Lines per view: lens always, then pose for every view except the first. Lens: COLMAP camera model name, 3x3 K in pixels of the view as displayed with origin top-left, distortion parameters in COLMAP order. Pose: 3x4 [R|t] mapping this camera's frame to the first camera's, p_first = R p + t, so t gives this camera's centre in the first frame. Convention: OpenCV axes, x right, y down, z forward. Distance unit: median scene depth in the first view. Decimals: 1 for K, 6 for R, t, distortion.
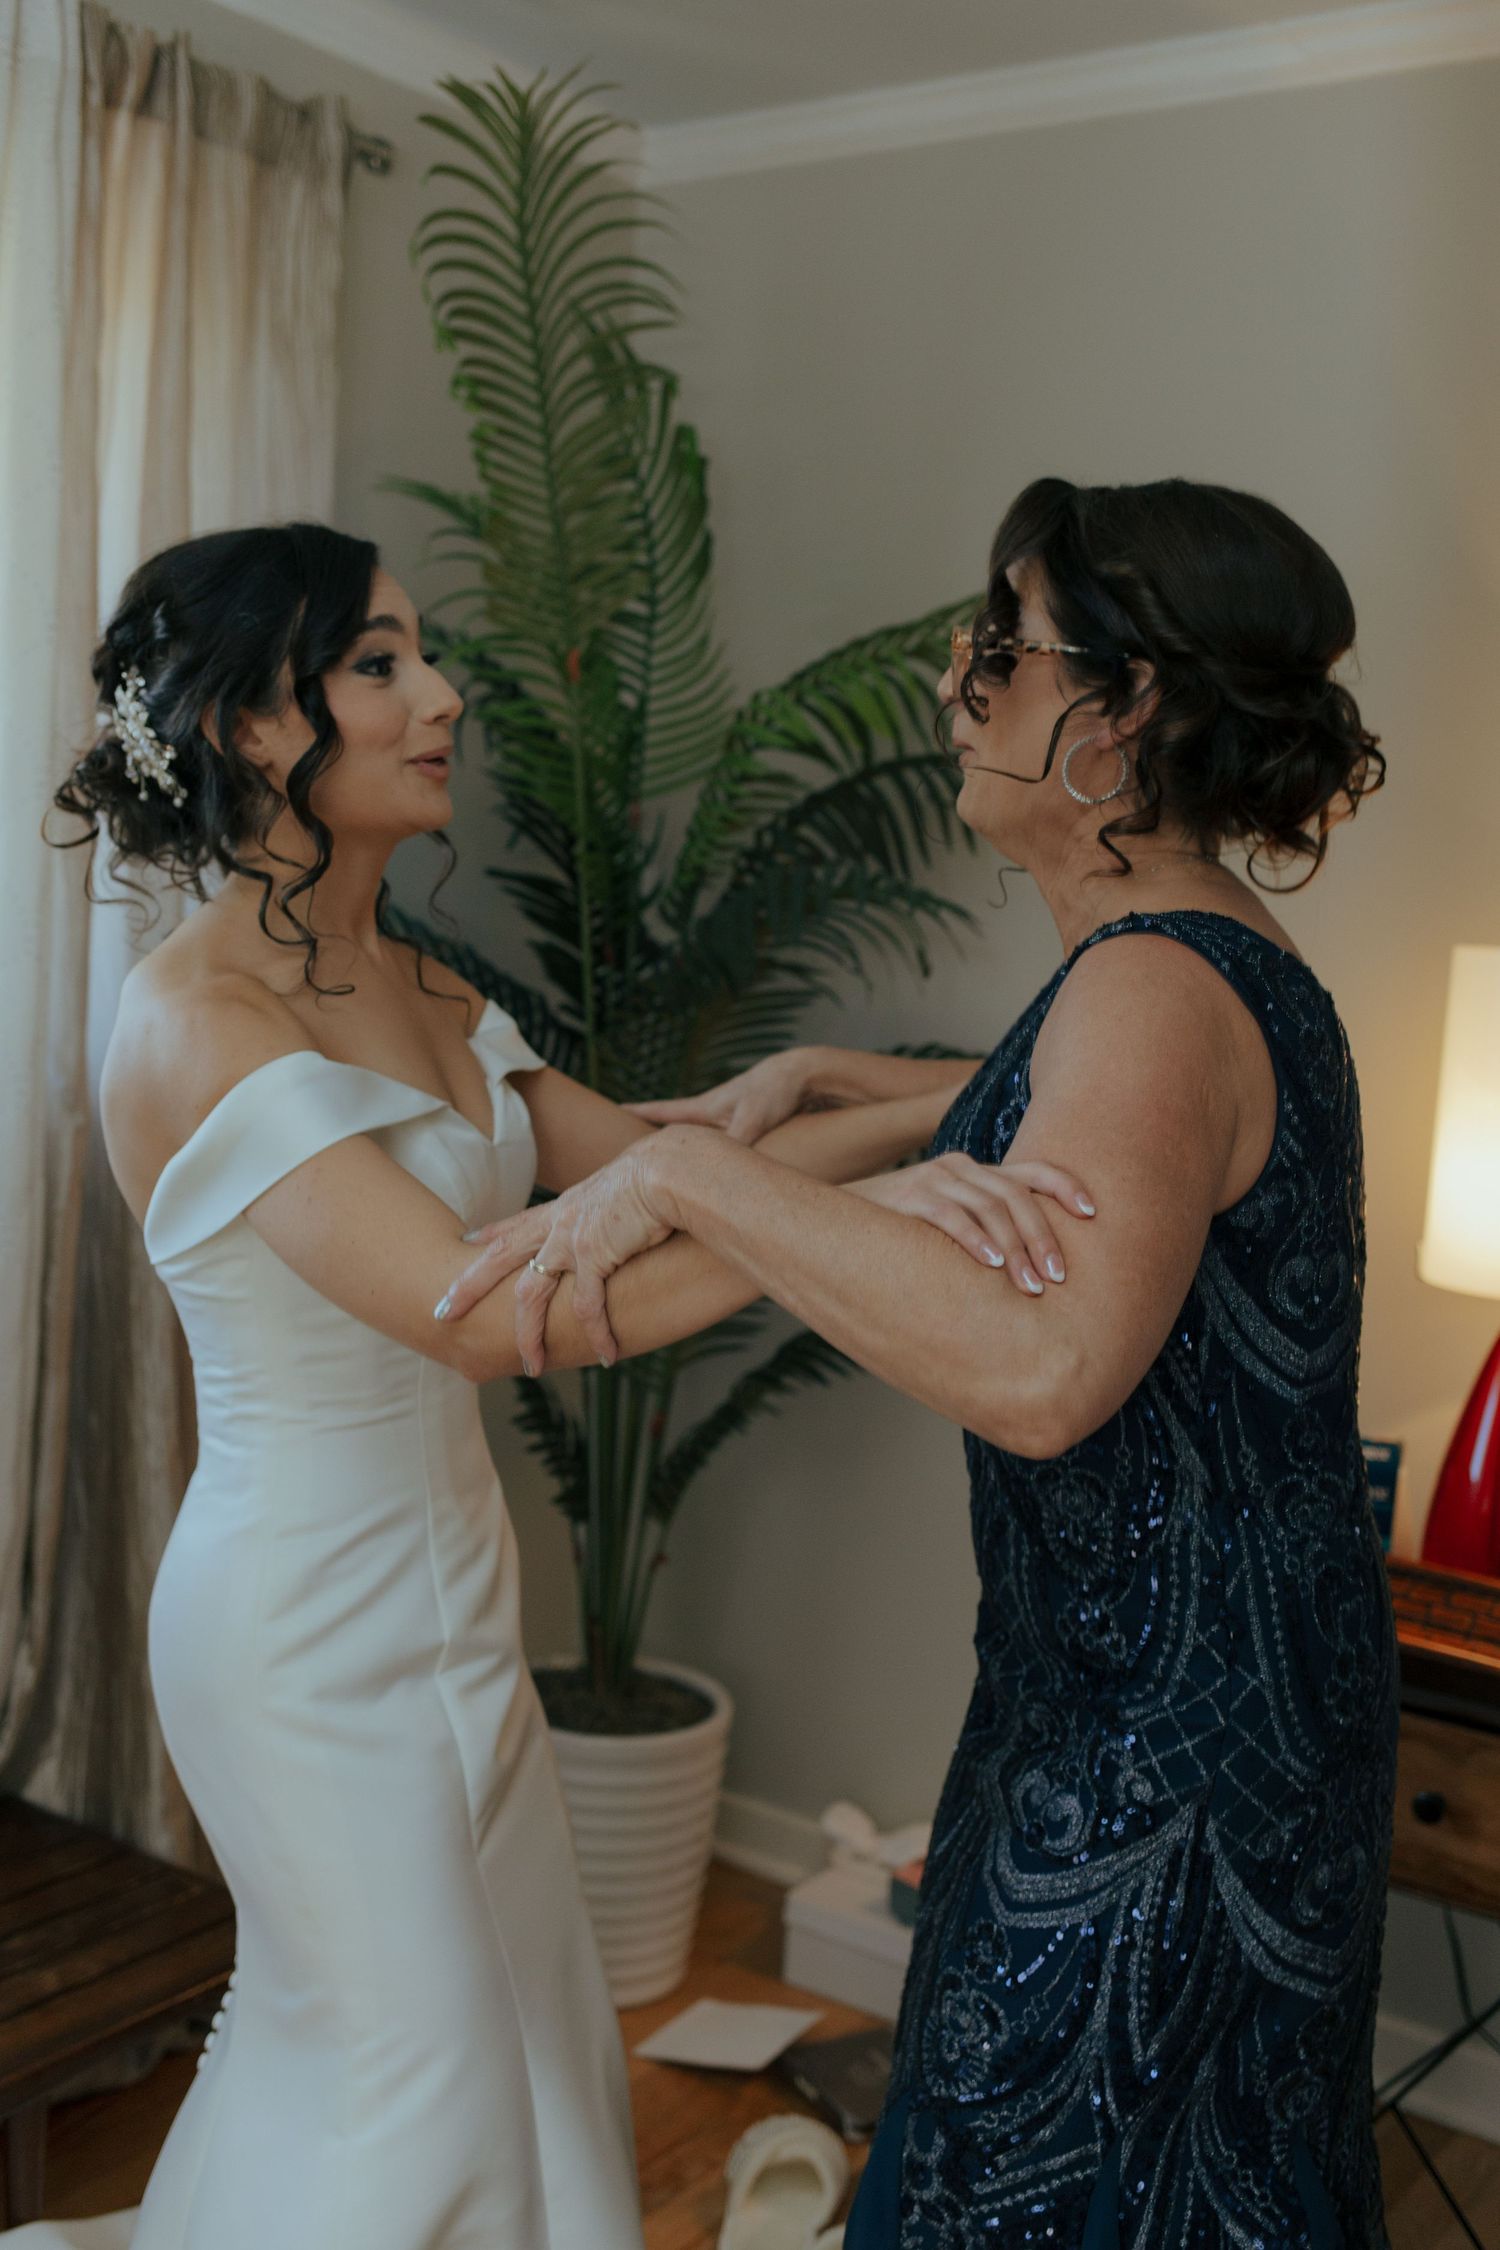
lens RADIAL K [[2338.7, 0, 750.0], [0, 2338.7, 1125.0], [0, 0, 1]] dist [-0.023673, 0.012778]
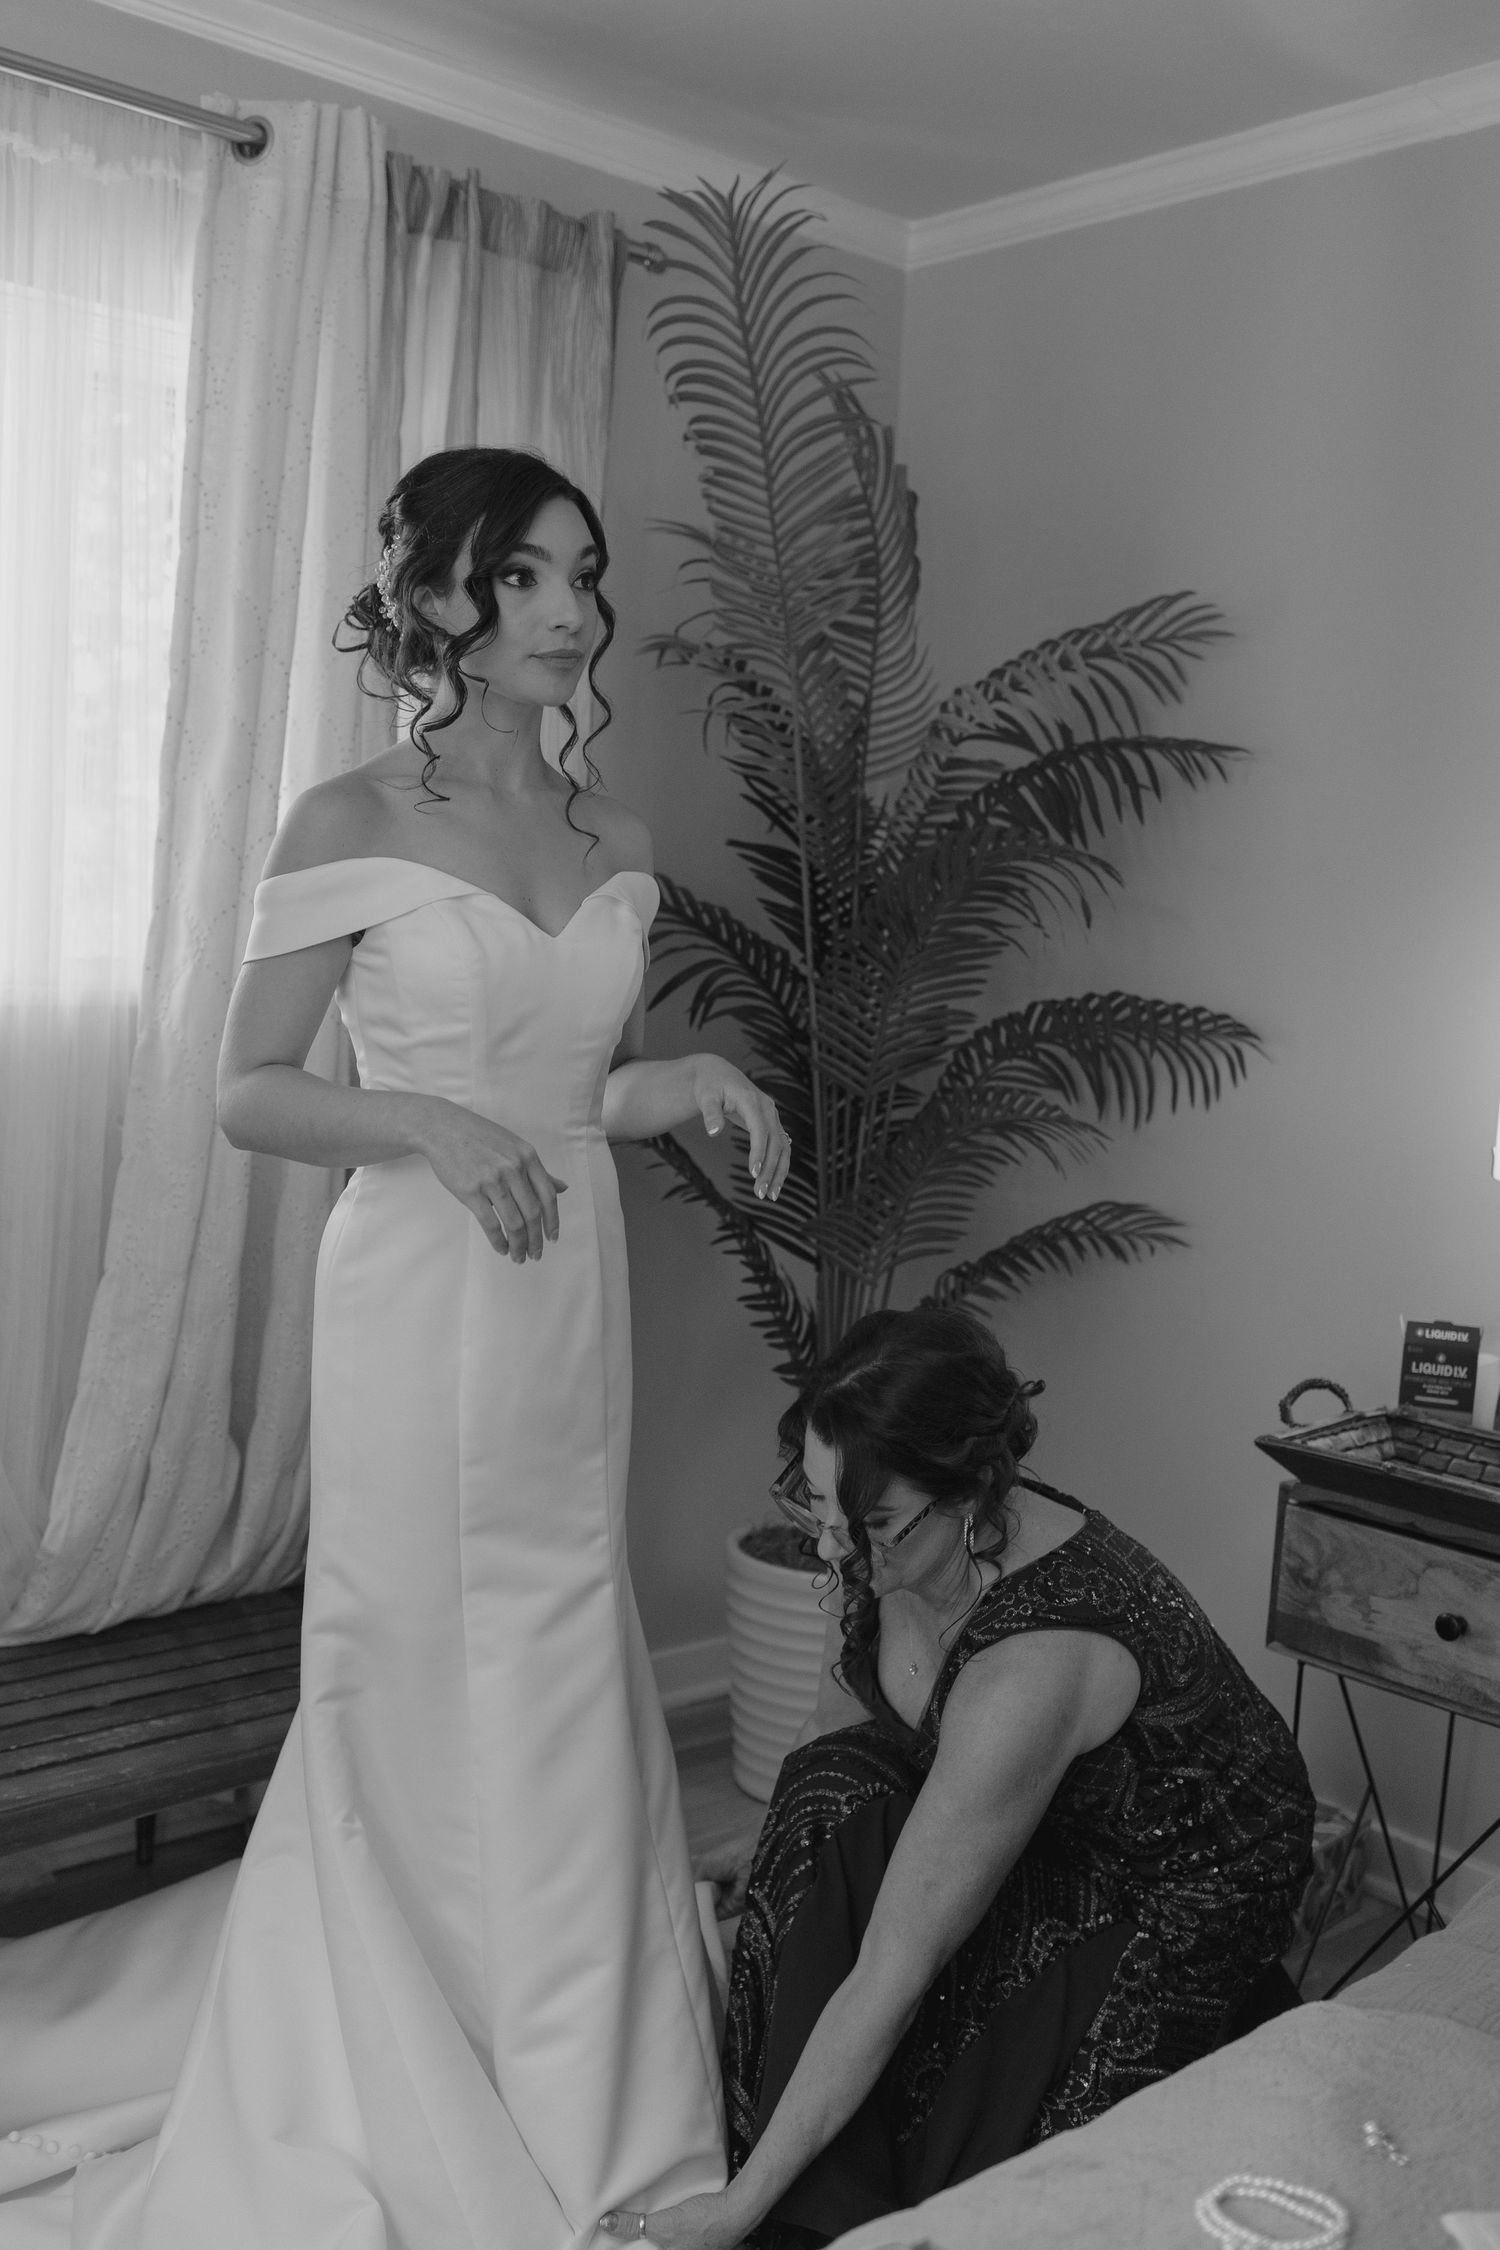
lens RADIAL K [[2233.7, 0, 743.0], [0, 2233.7, 1123.8], [0, 0, 1]] dist [0.002559, 0.000662]
pose [[0.974320, 0.016910, -0.224533, 0.168522], [-0.022884, 0.999449, -0.024033, 0.070039], [0.224003, 0.028554, 0.974170, -0.128636]]
